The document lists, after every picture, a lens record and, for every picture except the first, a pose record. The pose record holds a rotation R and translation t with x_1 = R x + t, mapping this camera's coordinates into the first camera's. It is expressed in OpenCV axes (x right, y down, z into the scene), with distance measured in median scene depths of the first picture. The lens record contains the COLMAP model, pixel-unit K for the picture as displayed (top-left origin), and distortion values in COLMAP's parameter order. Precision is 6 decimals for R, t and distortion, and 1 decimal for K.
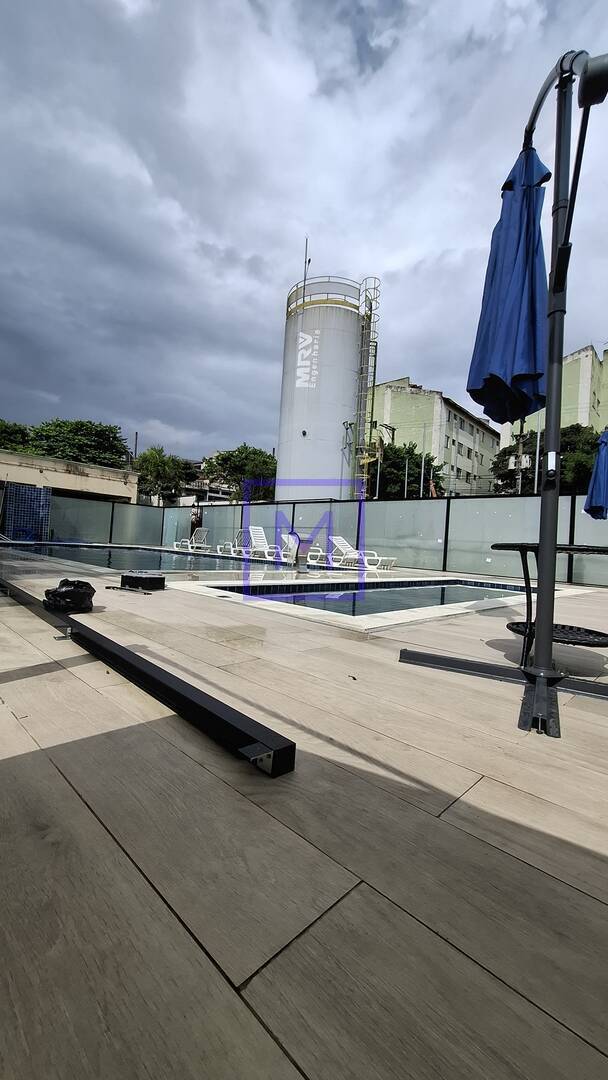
lens RADIAL K [[432.1, 0, 300.8], [0, 432.1, 539.1], [0, 0, 1]] dist [0.000945, 0.000418]
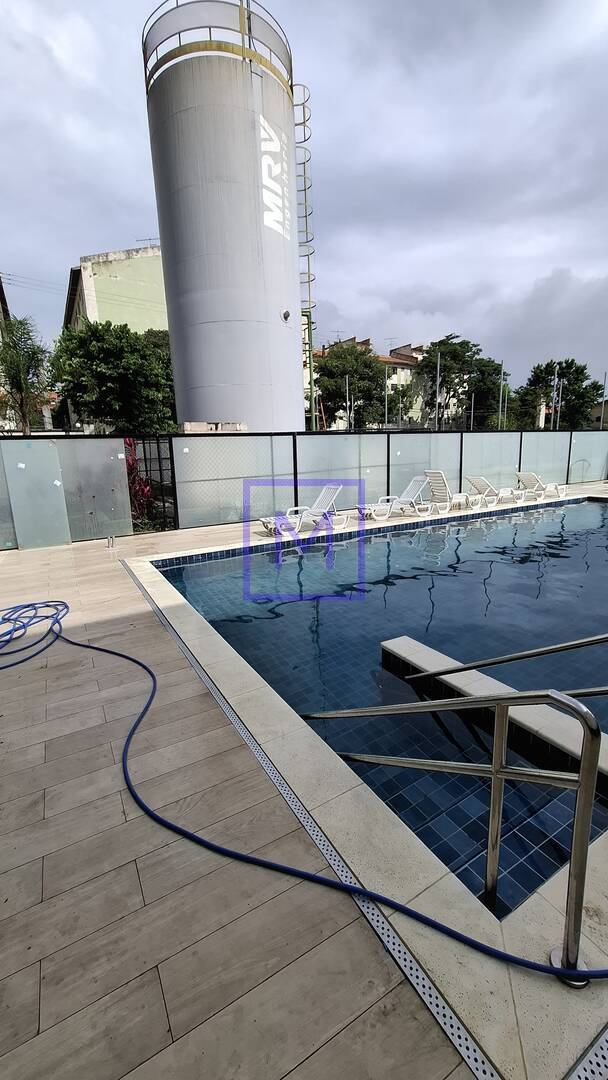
lens RADIAL K [[432.1, 0, 300.8], [0, 432.1, 539.1], [0, 0, 1]] dist [0.000945, 0.000418]
pose [[0.273099, -0.196514, 0.941700, -0.618269], [0.082201, 0.980099, 0.180688, -0.045298], [-0.958467, 0.028063, 0.283818, 0.811121]]
